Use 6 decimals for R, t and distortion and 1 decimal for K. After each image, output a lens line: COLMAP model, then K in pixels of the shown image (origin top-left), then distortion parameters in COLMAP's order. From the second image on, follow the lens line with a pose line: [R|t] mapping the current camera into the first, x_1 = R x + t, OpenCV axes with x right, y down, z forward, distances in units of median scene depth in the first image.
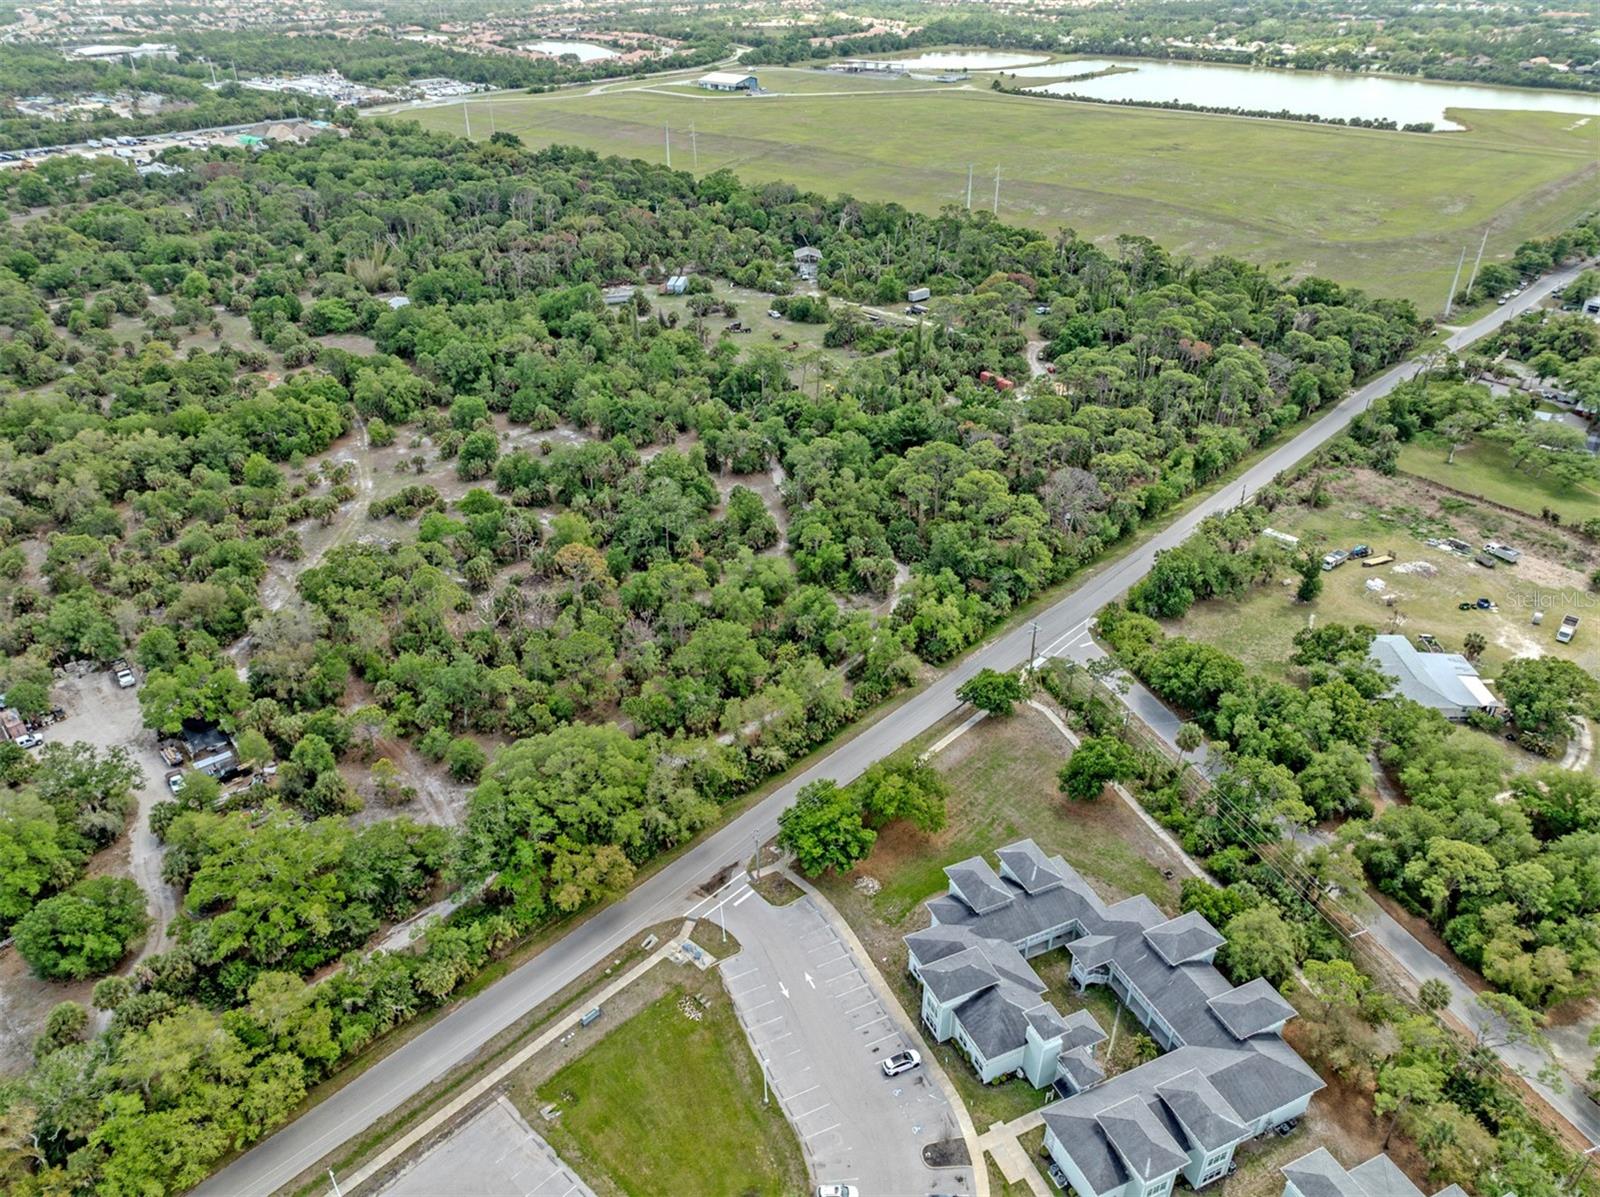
lens RADIAL K [[1121.1, 0, 800.0], [0, 1121.1, 598.5], [0, 0, 1]] dist [-0.037104, 0.026437]
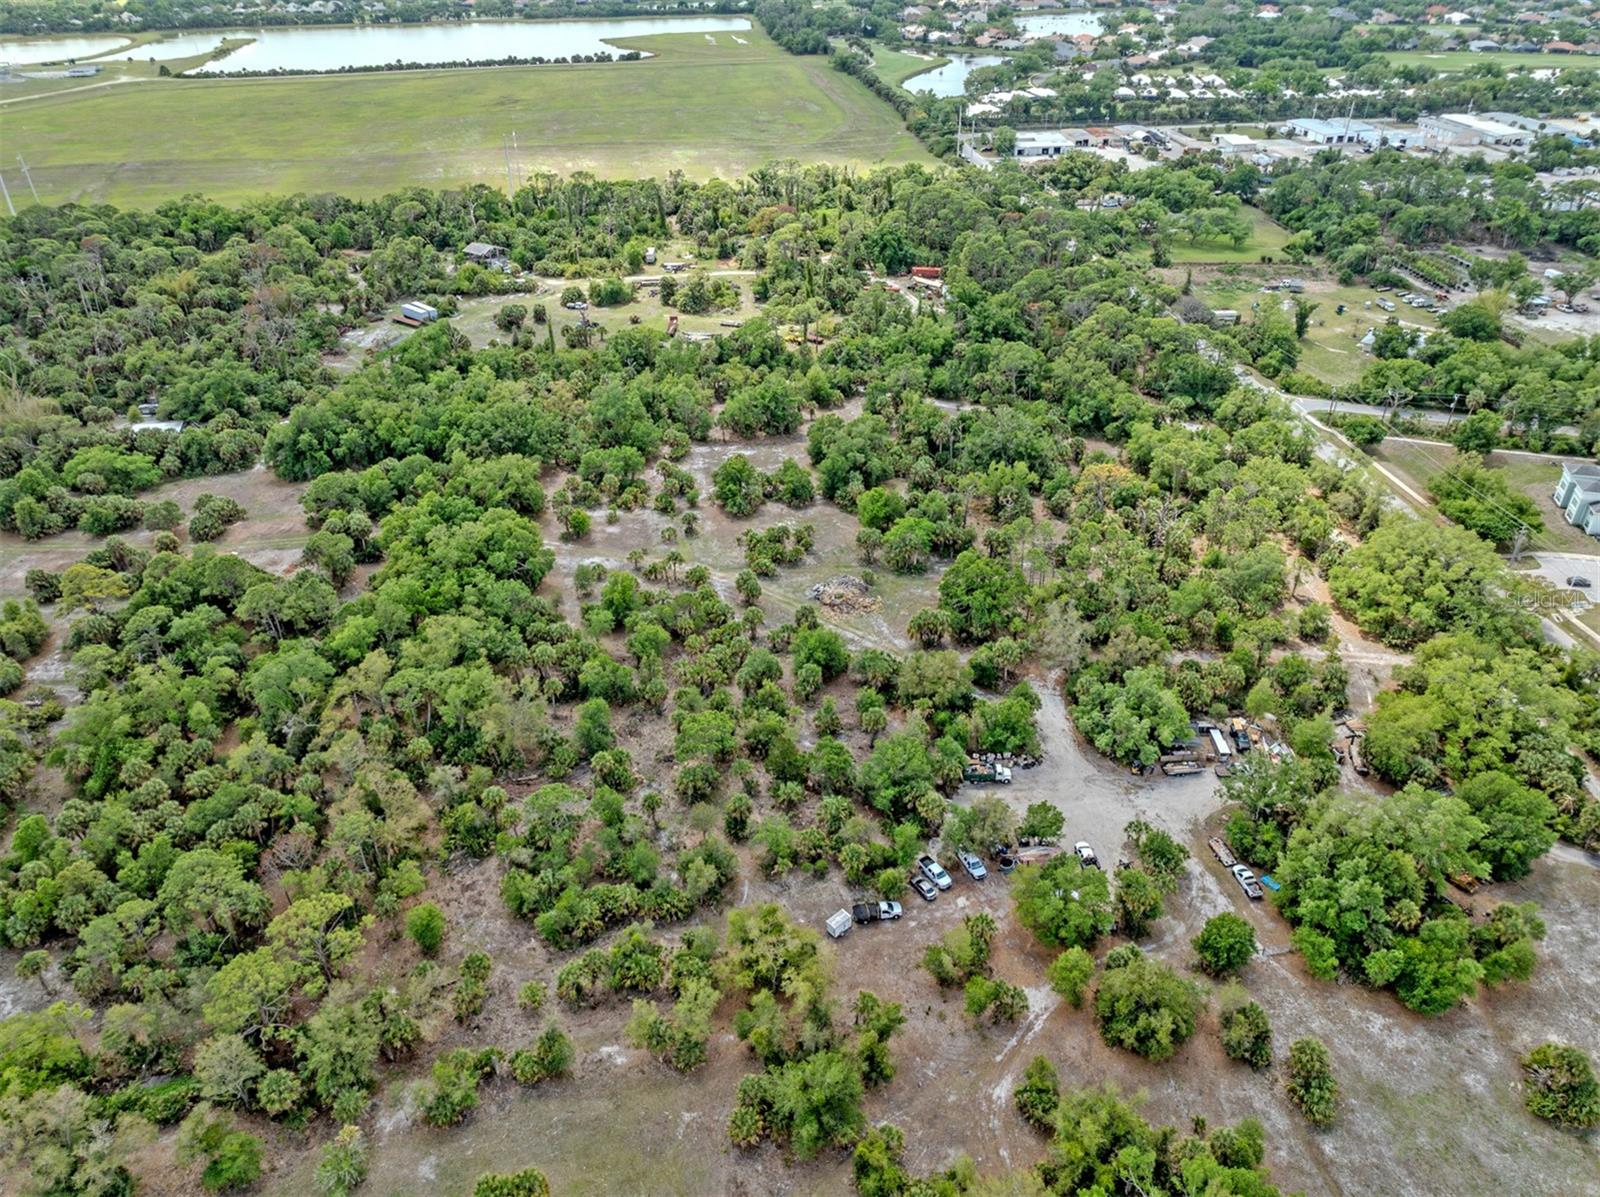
lens RADIAL K [[1121.1, 0, 800.0], [0, 1121.1, 598.5], [0, 0, 1]] dist [-0.037104, 0.026437]
pose [[0.619349, -0.427015, 0.658836, -0.314349], [0.408061, 0.891990, 0.194526, -0.071912], [-0.670741, 0.148366, 0.726701, 0.119643]]
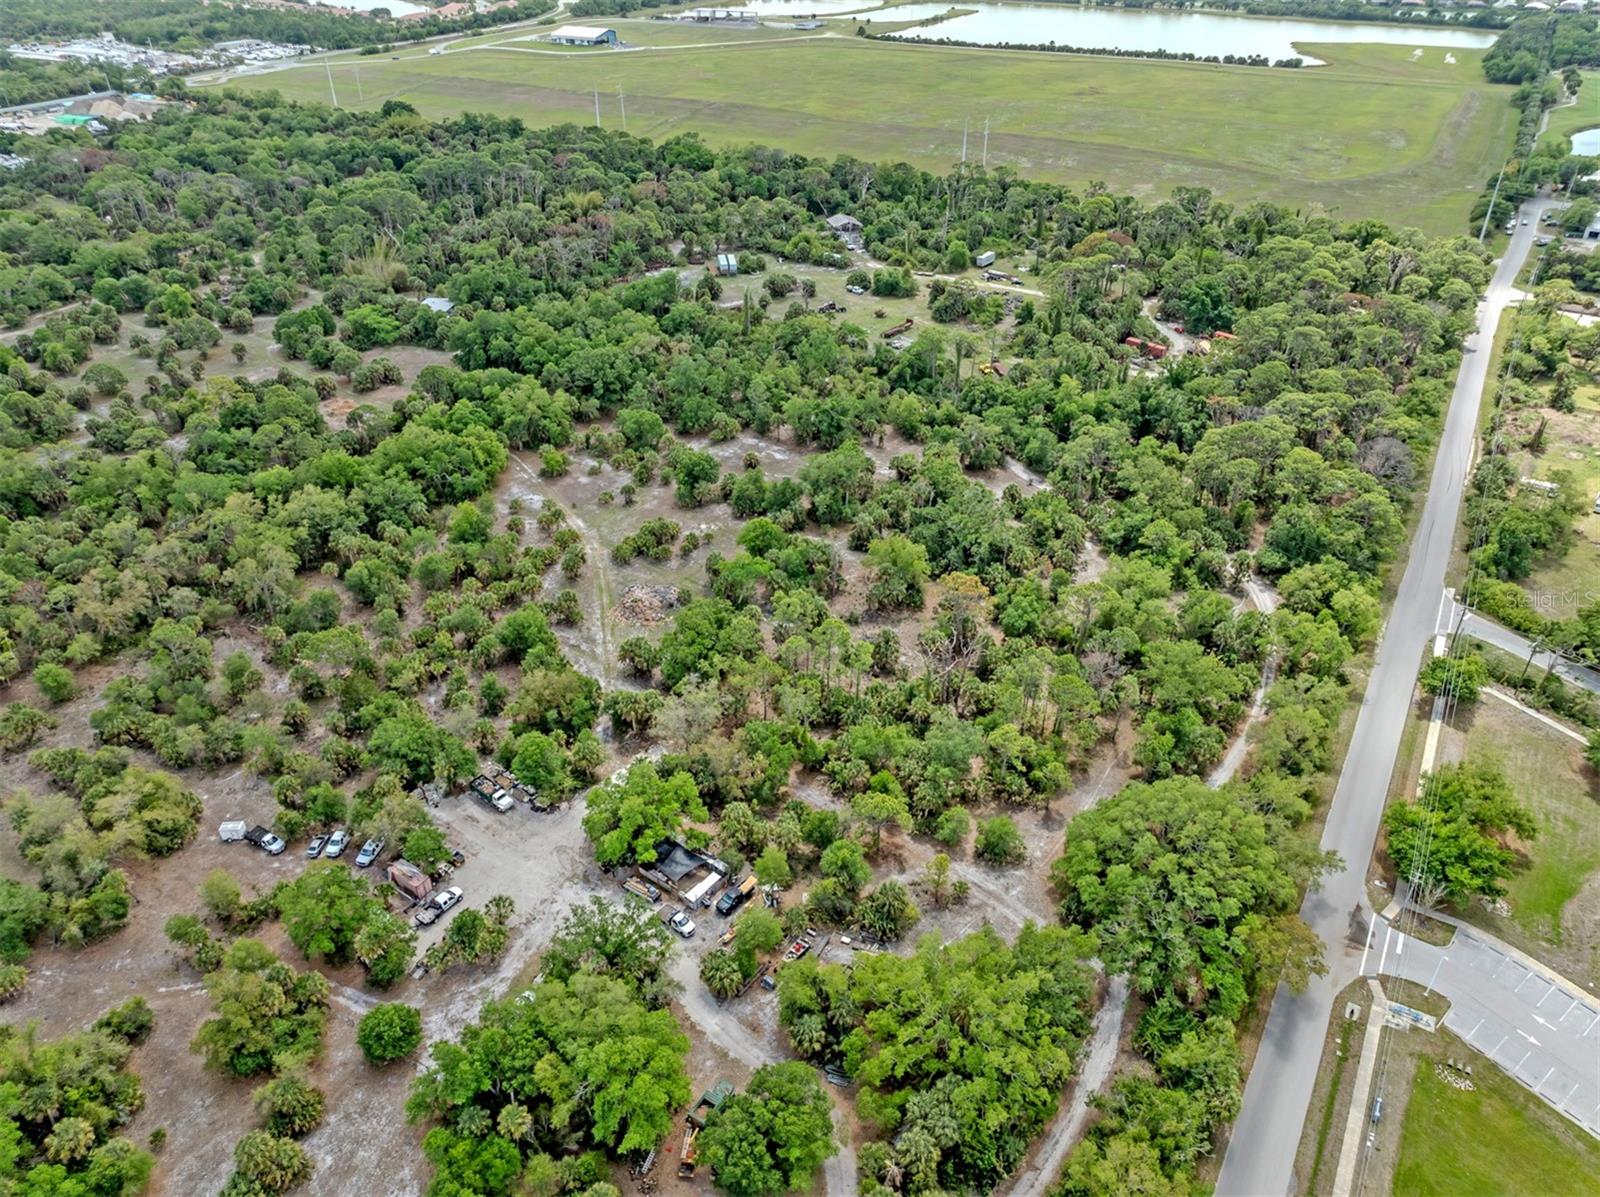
lens RADIAL K [[1121.1, 0, 800.0], [0, 1121.1, 598.5], [0, 0, 1]] dist [-0.037104, 0.026437]
pose [[0.976276, -0.117312, 0.181998, -0.136558], [0.109799, 0.992652, 0.050861, -0.024644], [-0.186627, -0.029671, 0.981983, 0.037870]]
